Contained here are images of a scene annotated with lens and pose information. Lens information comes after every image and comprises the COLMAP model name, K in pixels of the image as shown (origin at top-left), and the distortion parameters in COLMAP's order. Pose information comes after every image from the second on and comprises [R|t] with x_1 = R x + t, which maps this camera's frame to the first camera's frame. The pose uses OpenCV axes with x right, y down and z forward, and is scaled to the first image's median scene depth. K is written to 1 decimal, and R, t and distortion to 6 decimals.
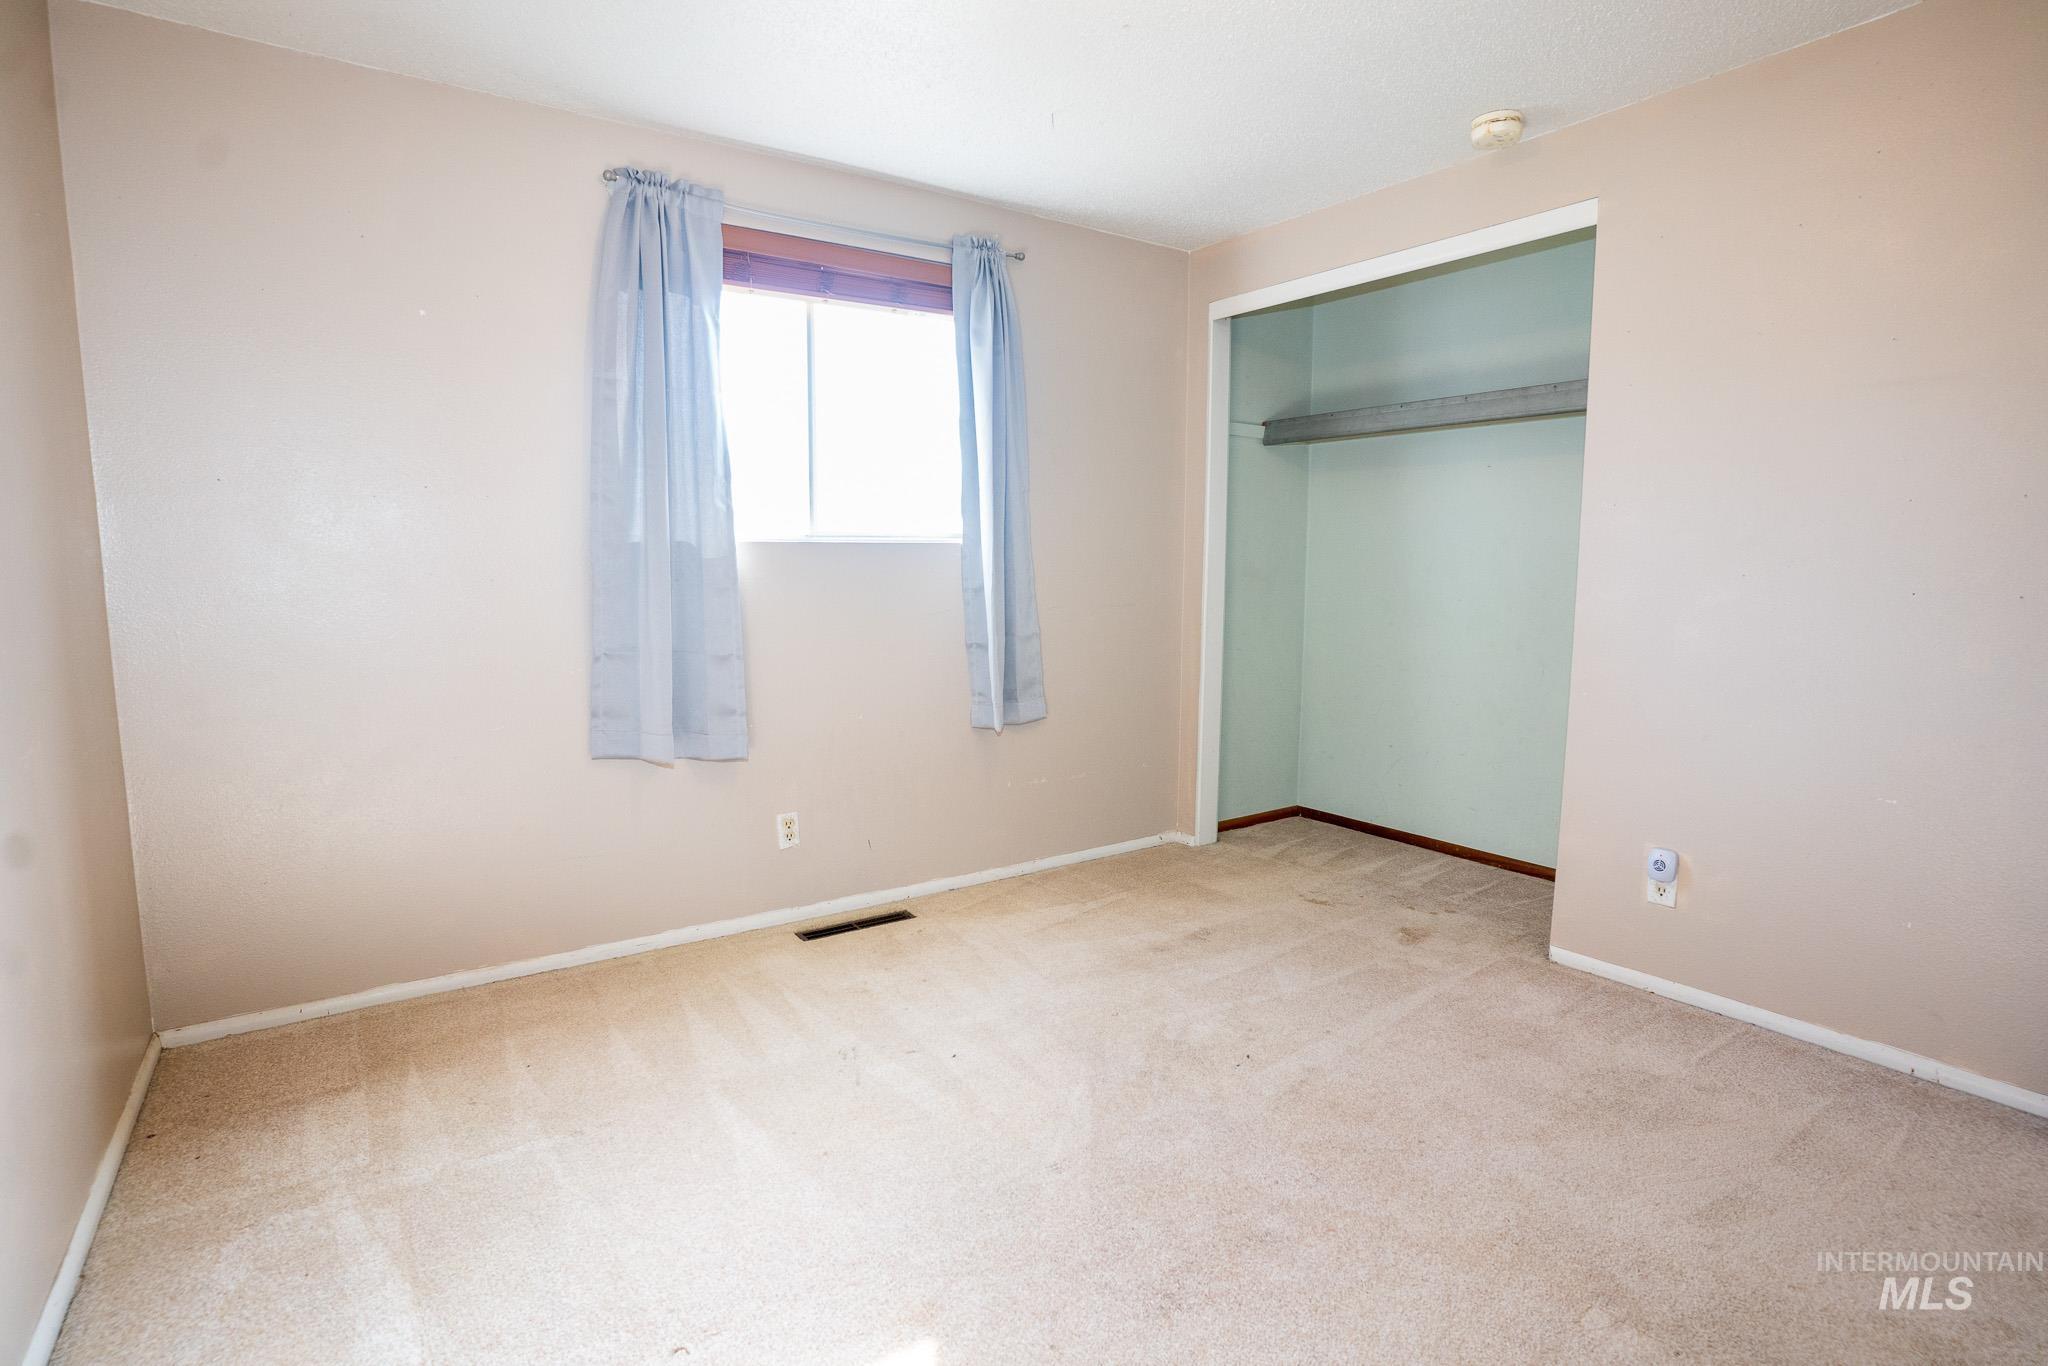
lens RADIAL K [[1040.6, 0, 1034.8], [0, 1040.6, 676.5], [0, 0, 1]] dist [-0.035295, 0.004900]
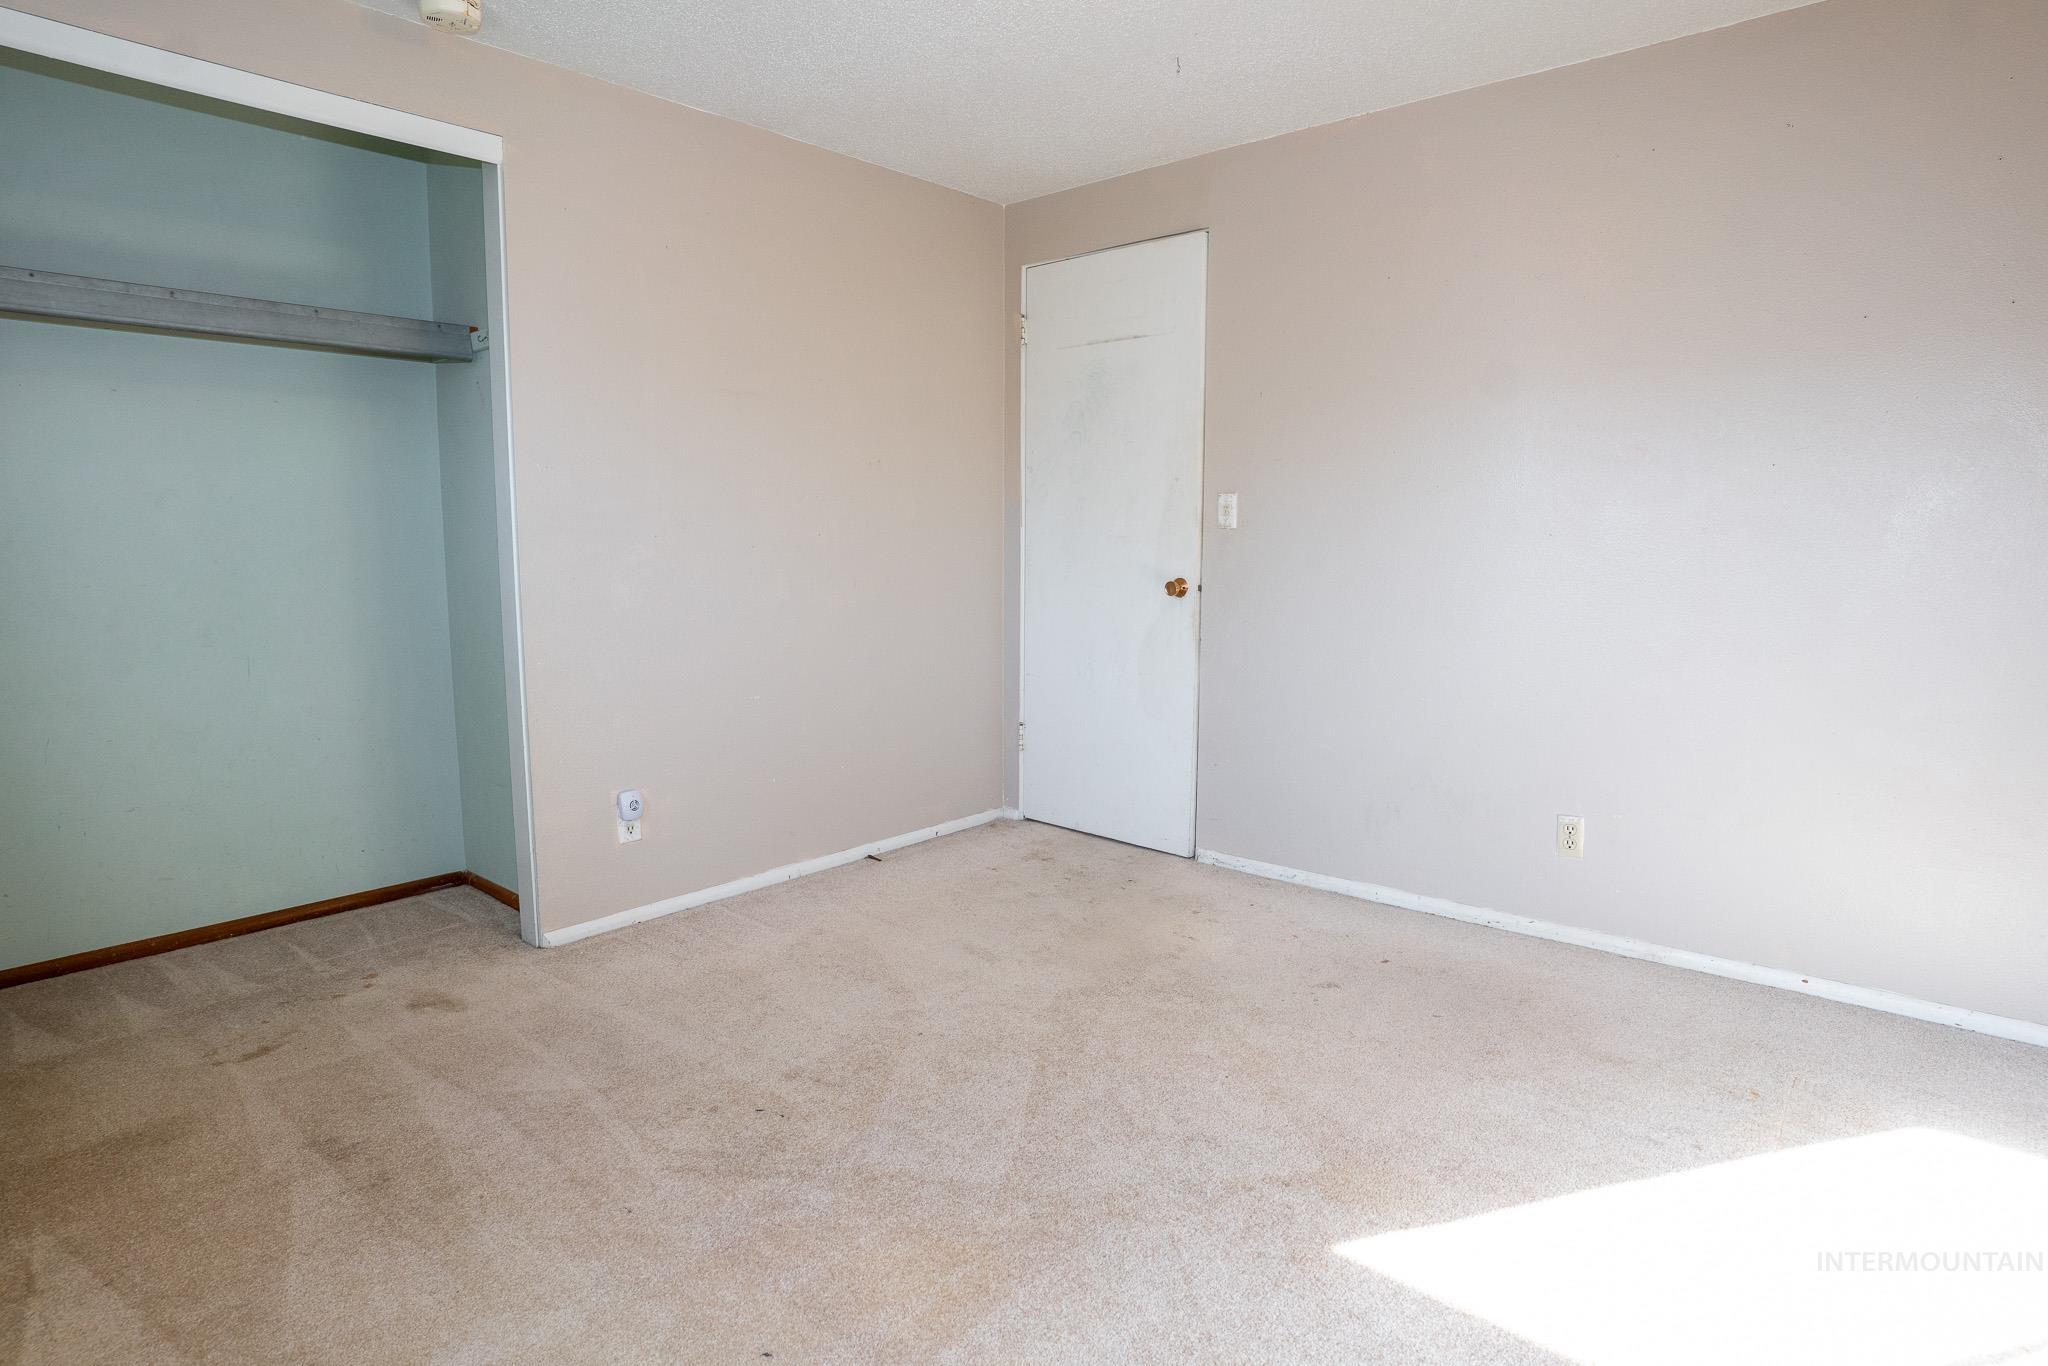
lens RADIAL K [[1106.5, 0, 1021.7], [0, 1106.5, 679.3], [0, 0, 1]] dist [-0.020343, 0.000238]
pose [[-0.228972, -0.134237, 0.964133, -0.497728], [0.106559, 0.981037, 0.161897, -0.077872], [-0.967583, 0.139807, -0.210326, 0.690330]]
